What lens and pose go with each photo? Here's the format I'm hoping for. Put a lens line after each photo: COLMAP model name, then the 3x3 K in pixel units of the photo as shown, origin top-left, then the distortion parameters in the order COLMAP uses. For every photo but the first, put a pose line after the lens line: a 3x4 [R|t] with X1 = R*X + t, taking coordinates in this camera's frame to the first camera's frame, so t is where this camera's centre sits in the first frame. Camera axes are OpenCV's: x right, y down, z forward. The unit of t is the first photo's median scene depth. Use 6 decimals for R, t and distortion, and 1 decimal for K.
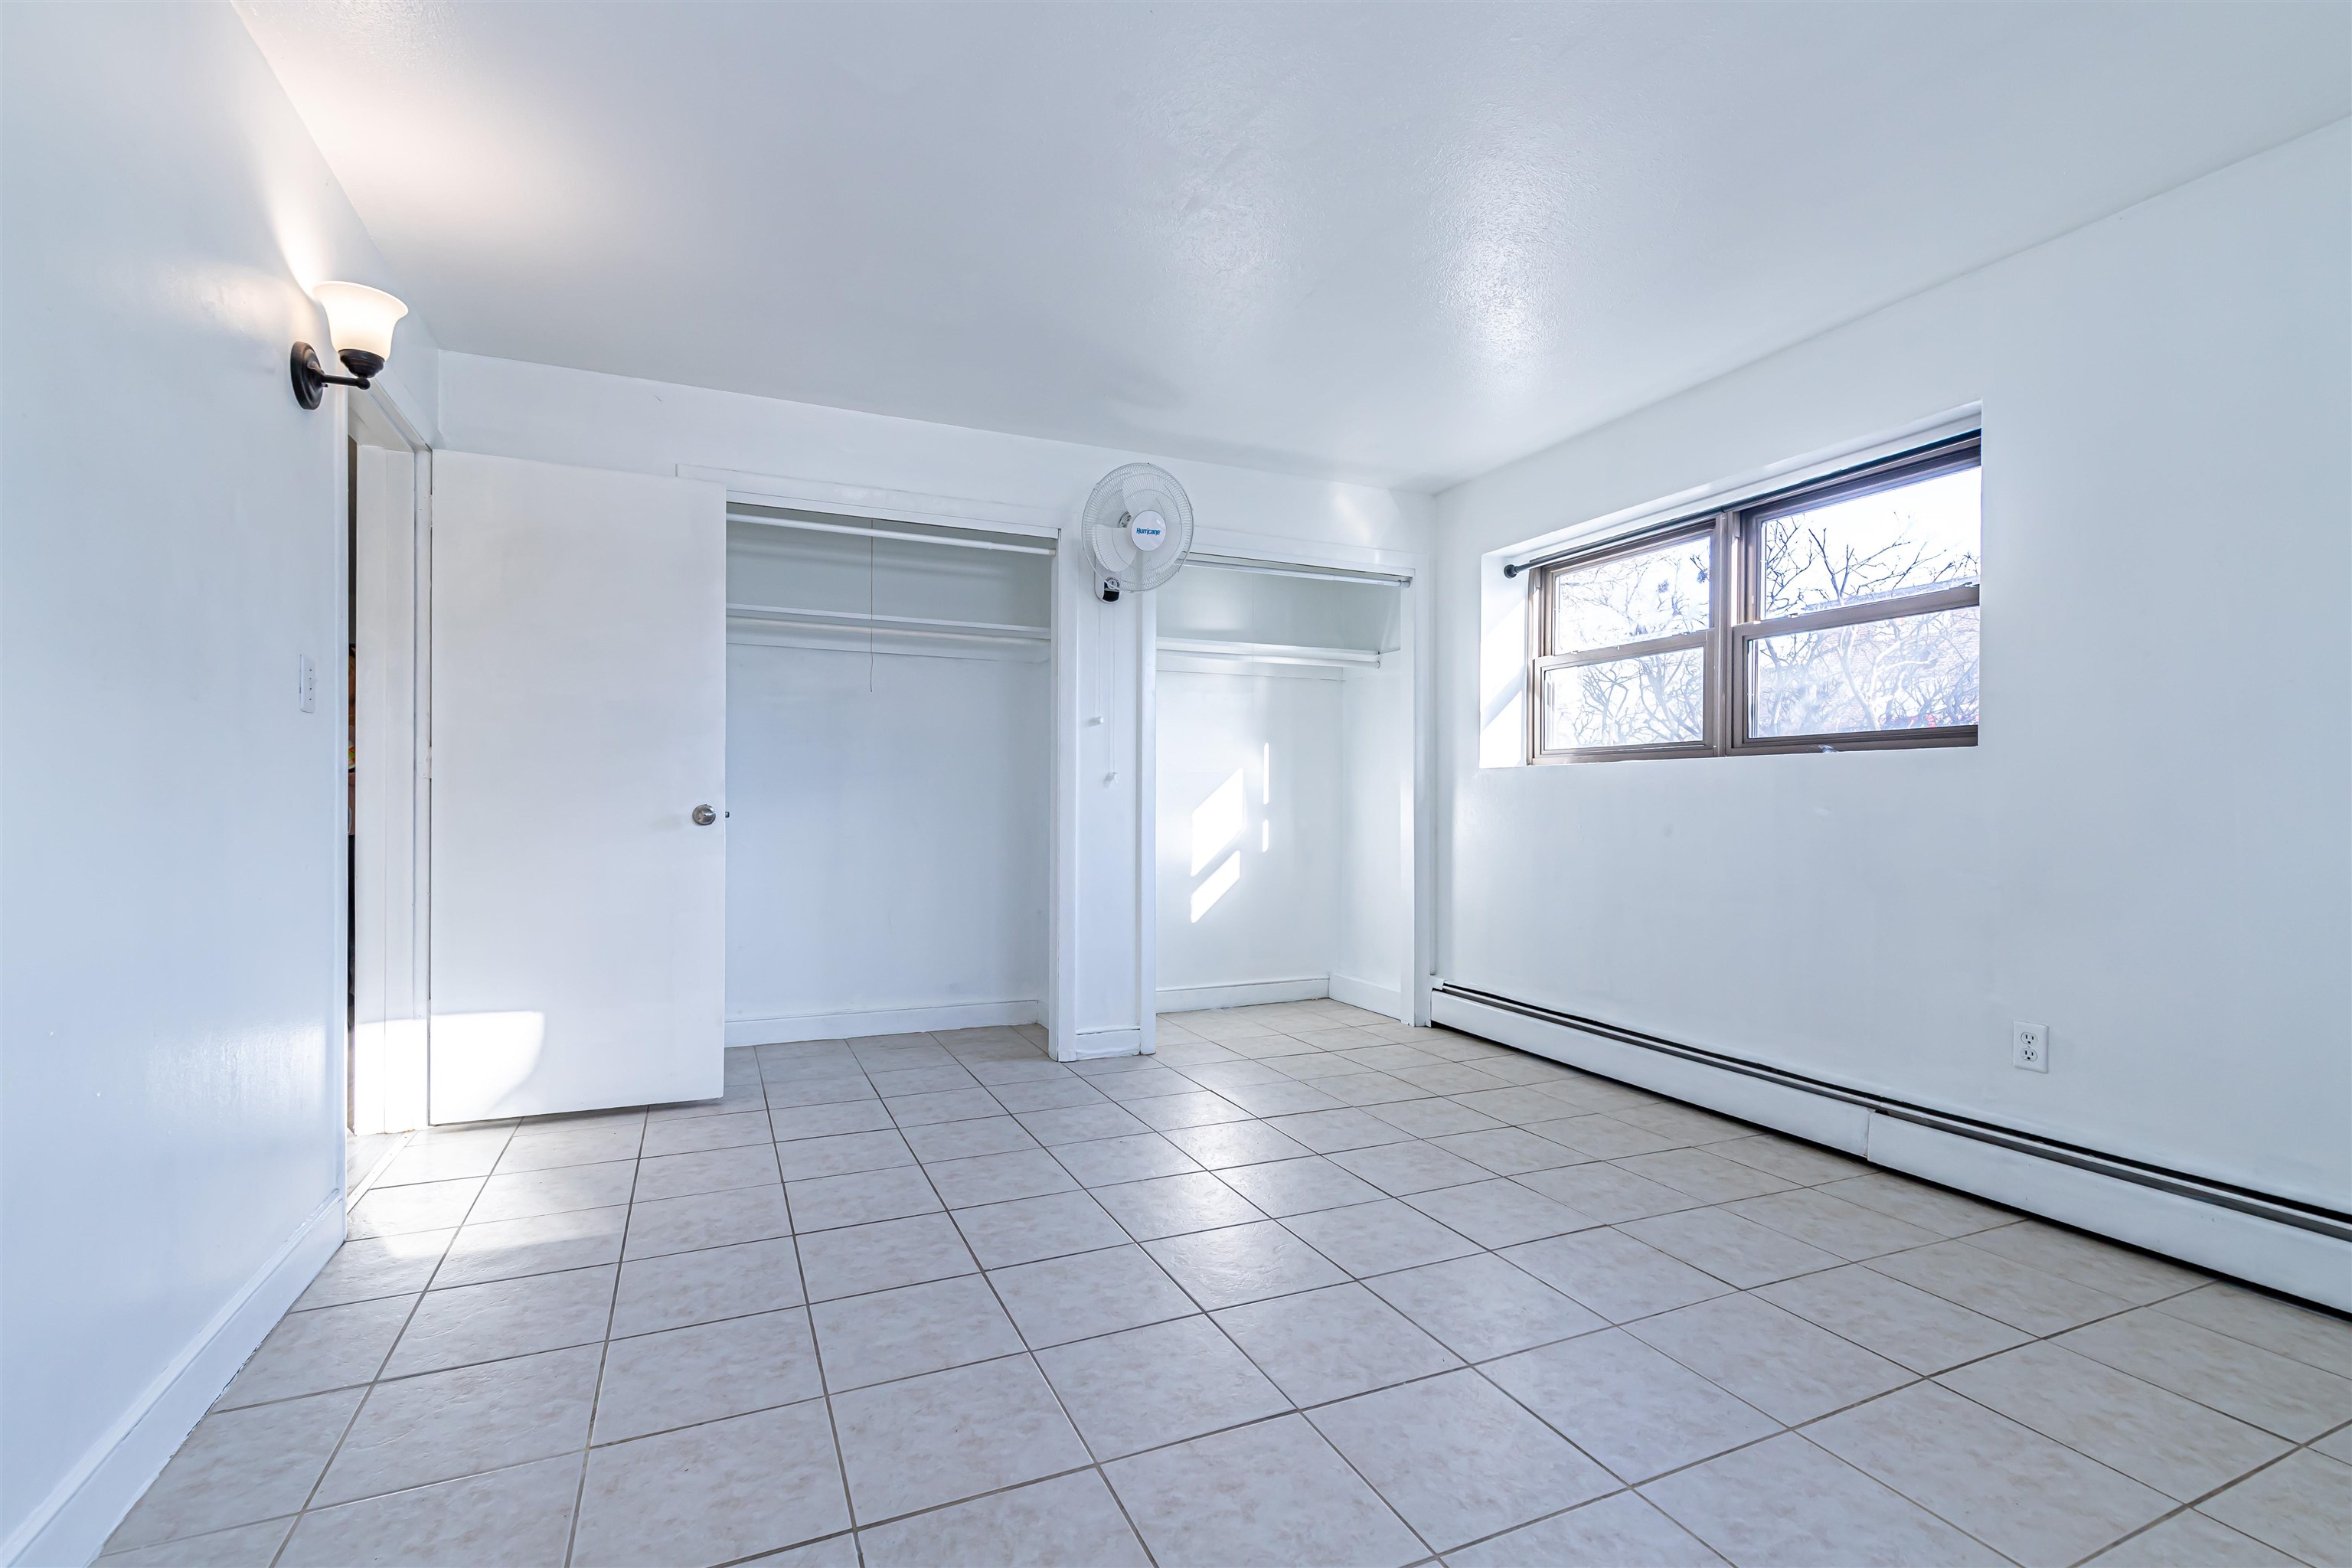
lens RADIAL K [[1054.2, 0, 1169.2], [0, 1054.2, 795.6], [0, 0, 1]] dist [0.002716, -0.001032]
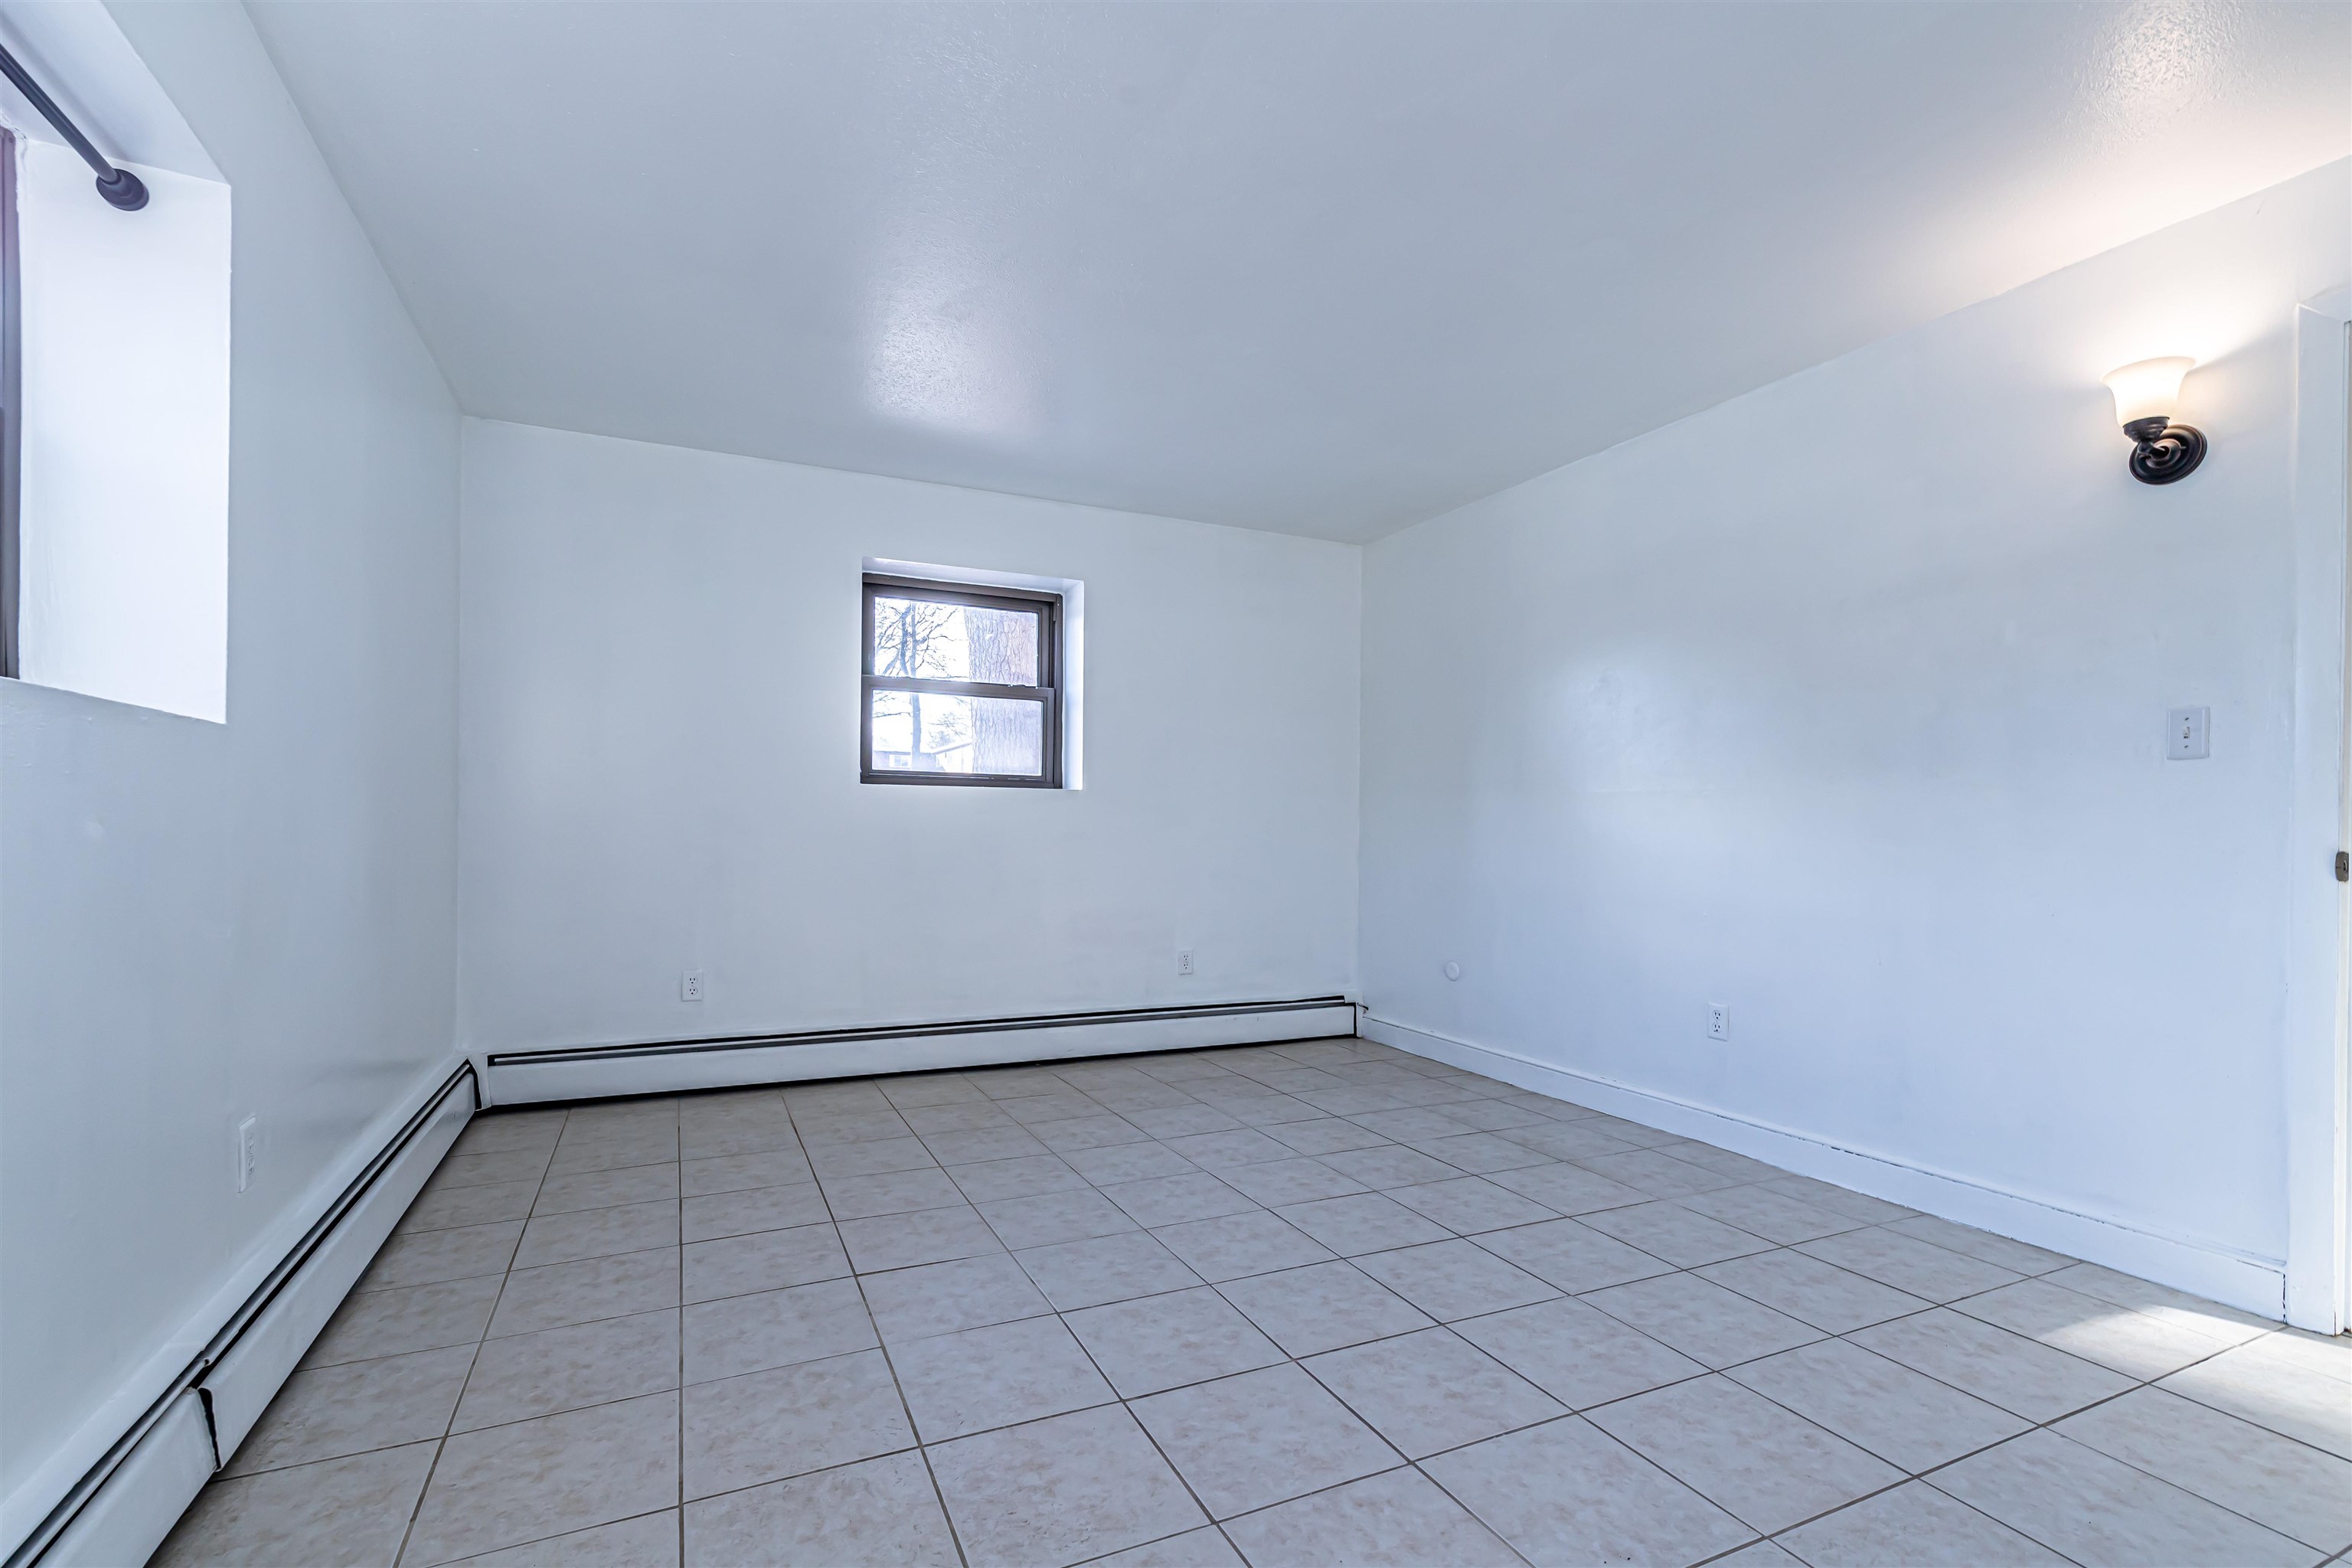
lens RADIAL K [[1054.2, 0, 1163.8], [0, 1054.2, 790.7], [0, 0, 1]] dist [0.002716, -0.001032]
pose [[-0.999701, -0.018358, -0.016144, 0.156996], [-0.017690, 0.999019, -0.040601, 0.006780], [0.016873, -0.040304, -0.999045, 1.299717]]
